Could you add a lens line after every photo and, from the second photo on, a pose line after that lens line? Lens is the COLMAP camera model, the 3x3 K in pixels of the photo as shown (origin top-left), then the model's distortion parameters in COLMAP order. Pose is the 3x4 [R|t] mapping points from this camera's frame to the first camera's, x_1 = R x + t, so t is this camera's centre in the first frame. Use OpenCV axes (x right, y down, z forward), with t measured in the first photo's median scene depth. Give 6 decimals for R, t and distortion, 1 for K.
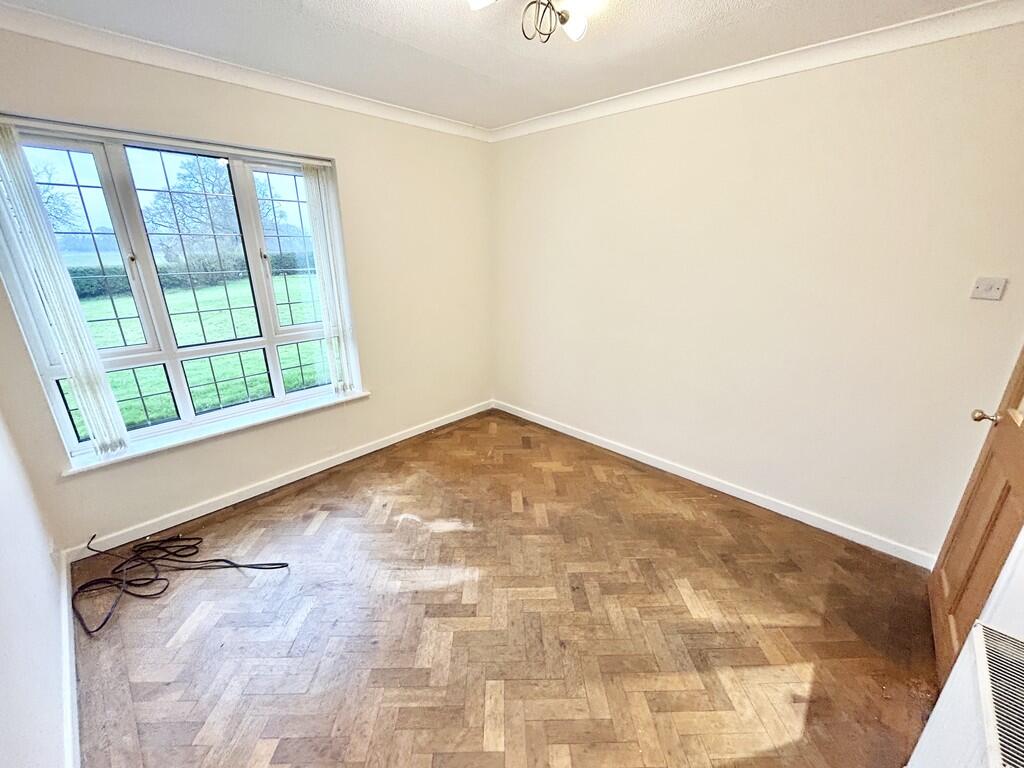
lens RADIAL K [[411.8, 0, 509.6], [0, 411.8, 381.5], [0, 0, 1]] dist [-0.002598, 0.001086]
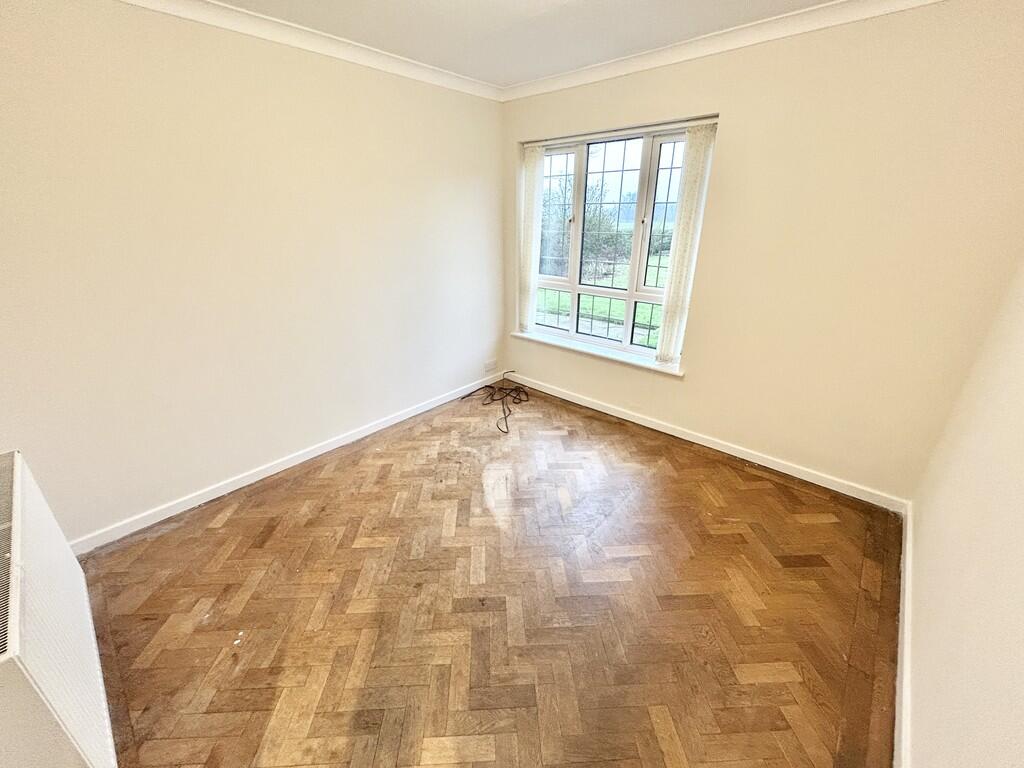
lens RADIAL K [[411.8, 0, 509.4], [0, 411.8, 380.5], [0, 0, 1]] dist [-0.002598, 0.001086]
pose [[0.026264, 0.376676, -0.925973, 0.746793], [-0.311072, 0.883383, 0.350527, -0.238838], [0.950023, 0.278838, 0.140375, 0.729848]]
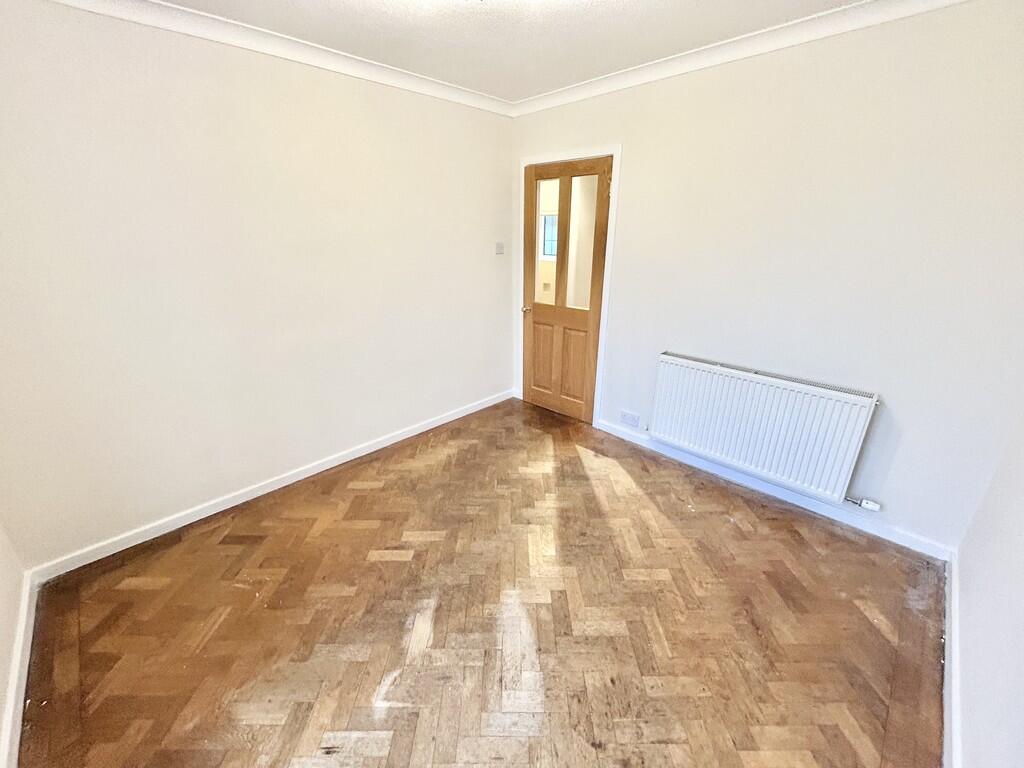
lens RADIAL K [[411.8, 0, 509.2], [0, 411.8, 387.0], [0, 0, 1]] dist [-0.002598, 0.001086]
pose [[0.022677, -0.365587, 0.930501, -0.731749], [0.320357, 0.884318, 0.339635, -0.234660], [-0.947025, 0.290391, 0.137172, 0.716744]]
